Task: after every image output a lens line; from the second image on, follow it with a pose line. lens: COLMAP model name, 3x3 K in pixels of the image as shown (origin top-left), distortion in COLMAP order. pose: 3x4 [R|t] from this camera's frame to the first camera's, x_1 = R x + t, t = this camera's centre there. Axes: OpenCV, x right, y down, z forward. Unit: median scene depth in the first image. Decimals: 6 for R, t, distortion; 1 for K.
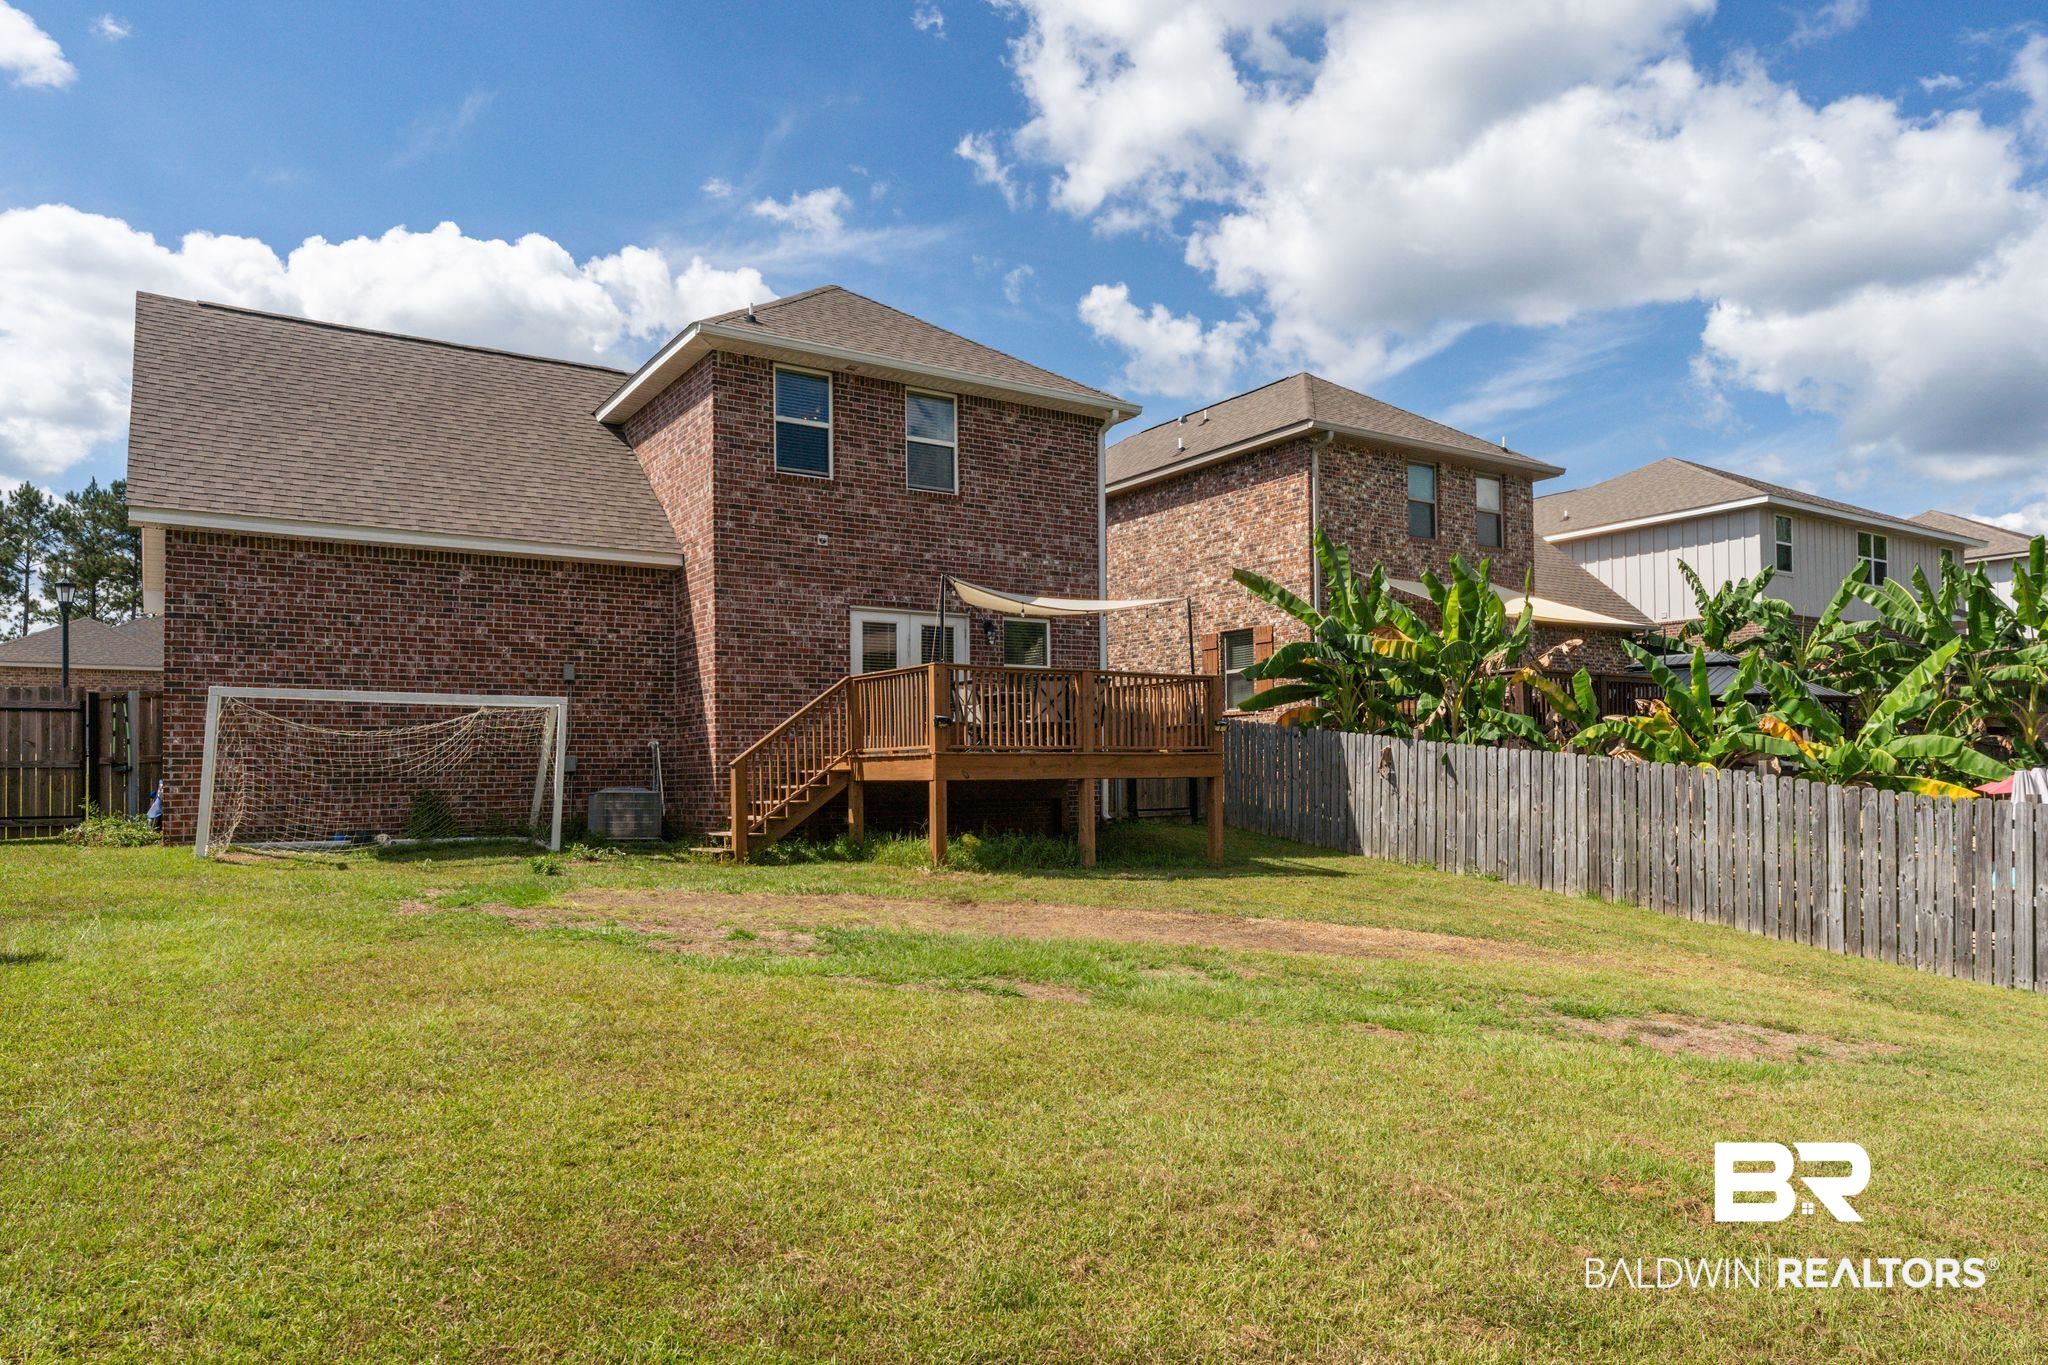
lens RADIAL K [[1316.7, 0, 1022.0], [0, 1316.7, 760.4], [0, 0, 1]] dist [0.005832, -0.000199]
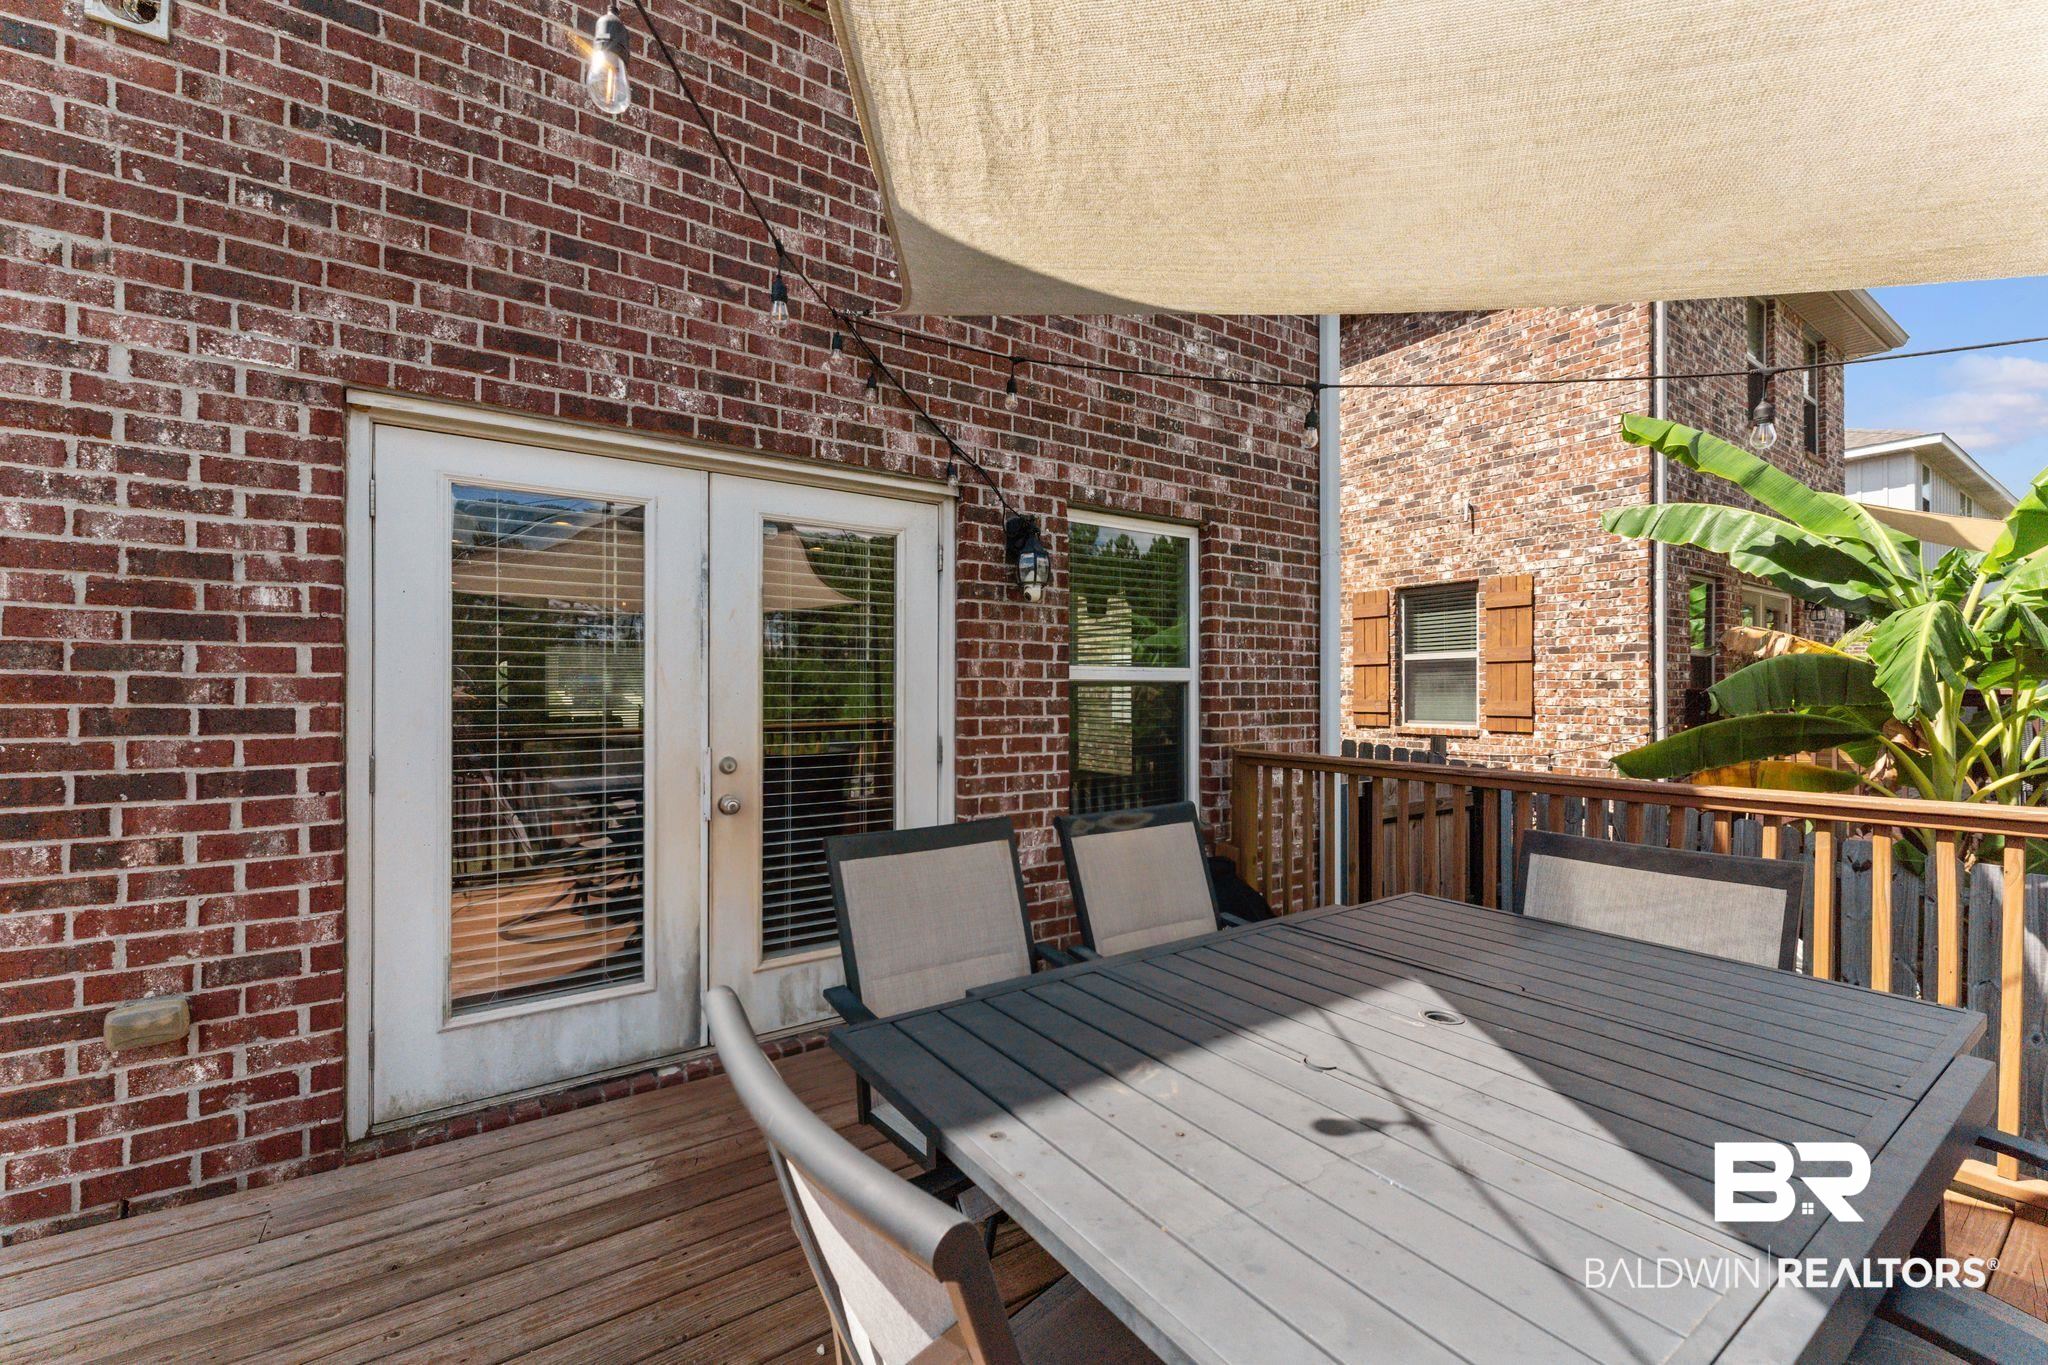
lens RADIAL K [[830.4, 0, 1010.2], [0, 830.4, 691.8], [0, 0, 1]] dist [0.004044, 0.000689]
pose [[0.999833, 0.009302, 0.015720, -0.031911], [-0.009497, 0.999878, 0.012387, -0.073871], [-0.015603, -0.012534, 0.999800, 0.859639]]
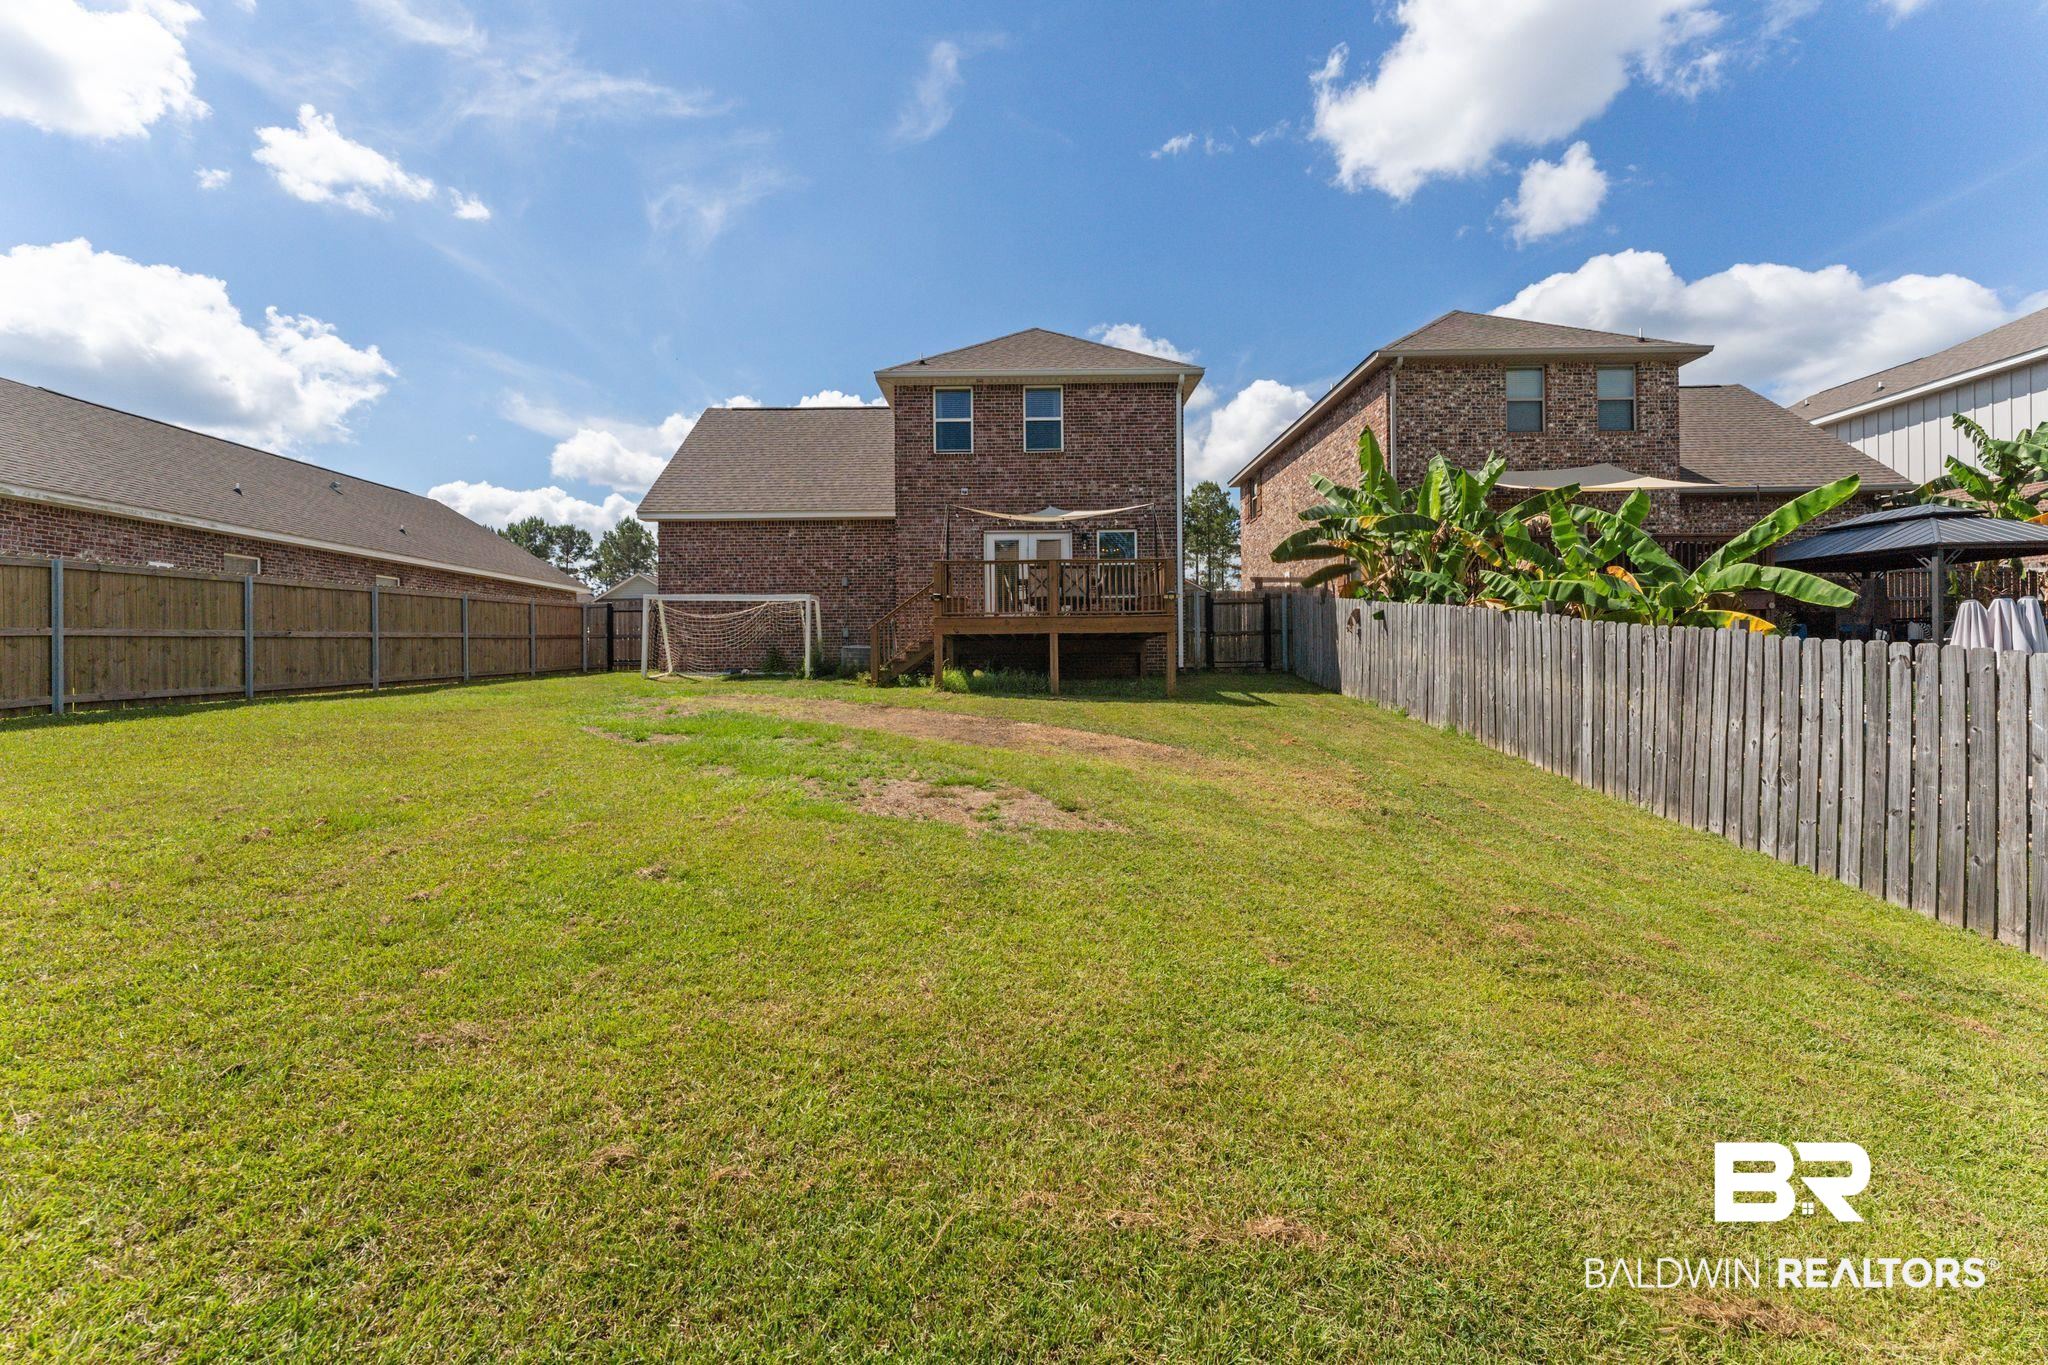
lens RADIAL K [[830.4, 0, 1021.6], [0, 830.4, 674.7], [0, 0, 1]] dist [0.004044, 0.000689]
pose [[0.829871, 0.008252, -0.557894, 0.464500], [0.007711, 0.999625, 0.026257, 0.030455], [0.557902, -0.026092, 0.829497, 0.181893]]
